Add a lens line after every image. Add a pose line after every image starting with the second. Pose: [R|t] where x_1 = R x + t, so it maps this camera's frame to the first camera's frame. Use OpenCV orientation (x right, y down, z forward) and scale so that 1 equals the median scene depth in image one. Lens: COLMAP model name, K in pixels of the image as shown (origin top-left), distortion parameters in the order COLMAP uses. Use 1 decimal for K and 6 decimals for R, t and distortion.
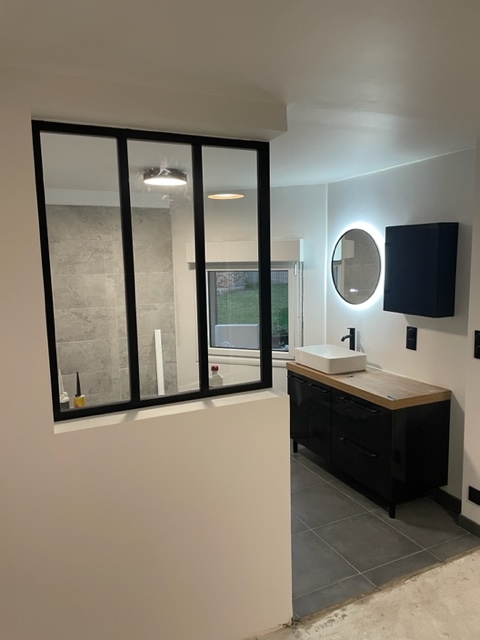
lens RADIAL K [[480.4, 0, 244.3], [0, 480.4, 318.0], [0, 0, 1]] dist [0.091182, -0.127366]
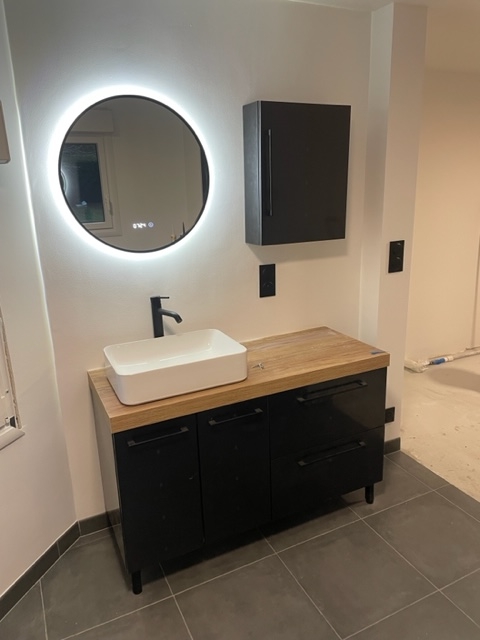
lens RADIAL K [[480.4, 0, 244.3], [0, 480.4, 318.0], [0, 0, 1]] dist [0.091182, -0.127366]
pose [[0.002466, -0.258617, 0.965977, -0.334712], [0.157757, 0.953984, 0.255003, -0.088283], [-0.987475, 0.151760, 0.043151, 1.022195]]
